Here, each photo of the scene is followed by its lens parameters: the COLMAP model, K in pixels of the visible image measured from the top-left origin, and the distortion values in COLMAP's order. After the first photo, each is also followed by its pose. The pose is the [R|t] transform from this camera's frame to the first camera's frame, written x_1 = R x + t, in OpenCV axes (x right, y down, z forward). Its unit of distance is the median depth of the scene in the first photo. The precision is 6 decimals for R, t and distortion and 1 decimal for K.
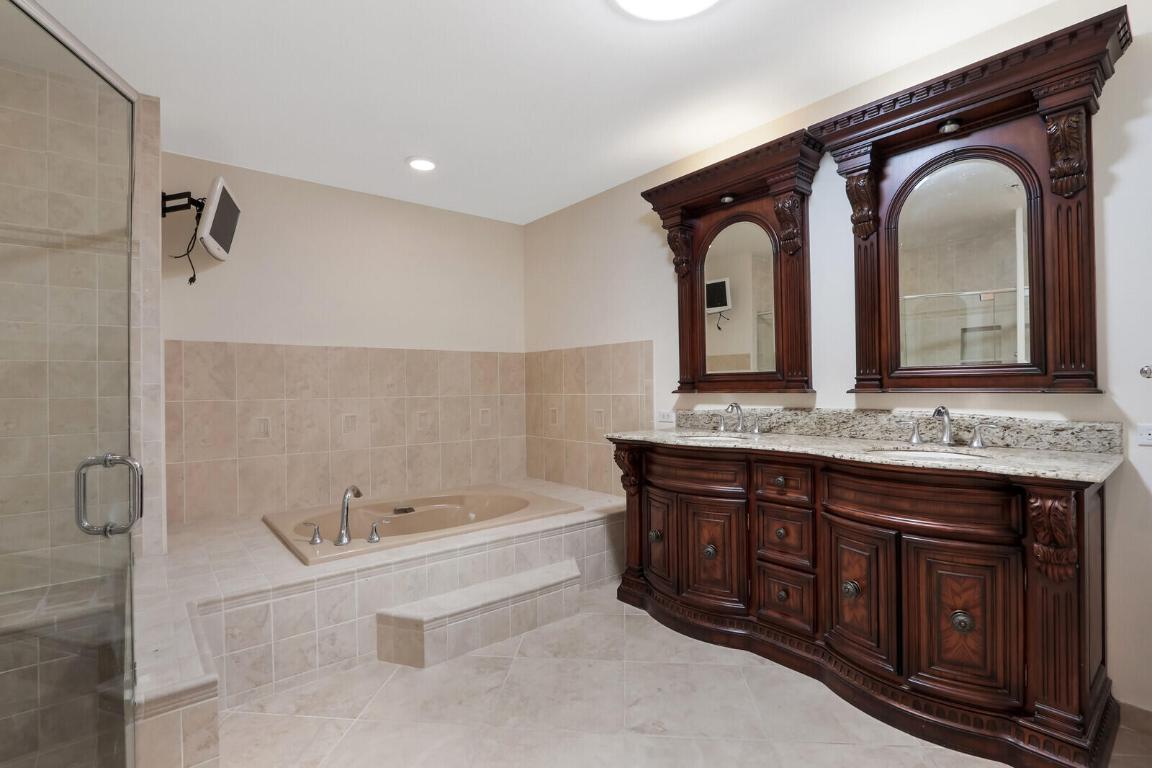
lens RADIAL K [[534.4, 0, 572.6], [0, 534.4, 384.2], [0, 0, 1]] dist [-0.021490, 0.003091]
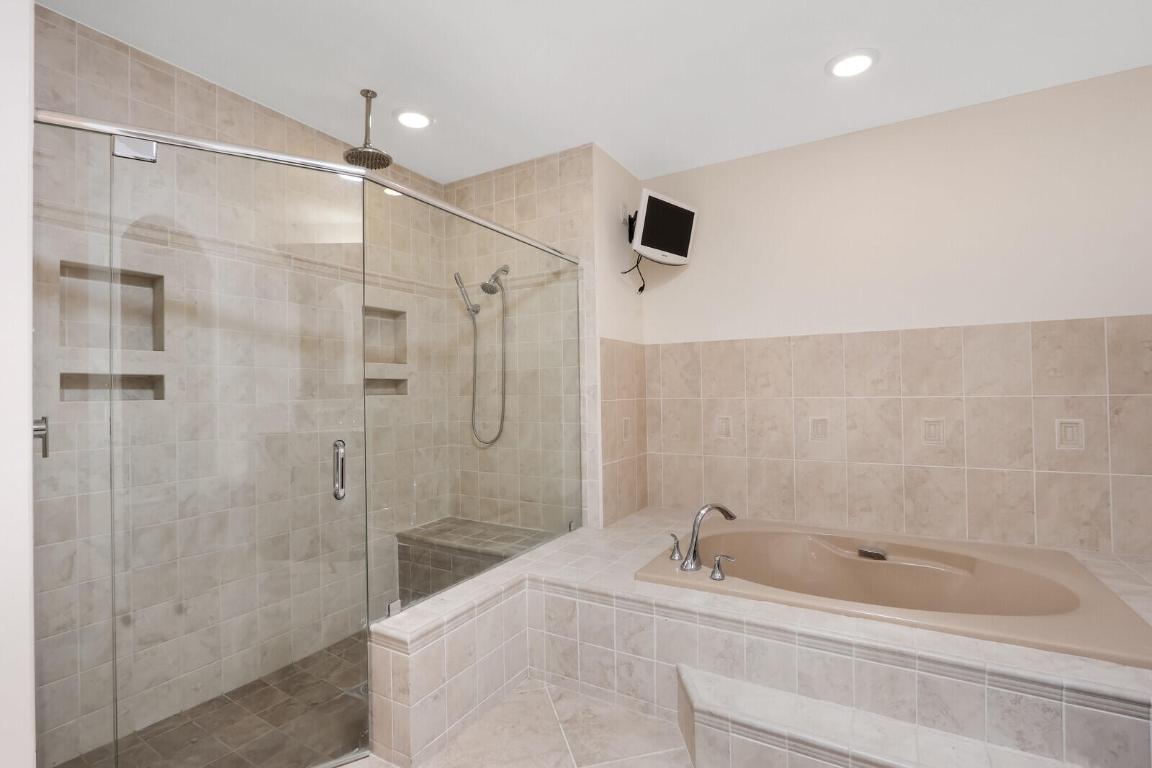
lens RADIAL K [[534.4, 0, 573.7], [0, 534.4, 385.3], [0, 0, 1]] dist [-0.021490, 0.003091]
pose [[0.336106, -0.001856, -0.941822, 0.240765], [0.017187, 0.999844, 0.004162, -0.002782], [0.941667, -0.017586, 0.336086, 0.410499]]
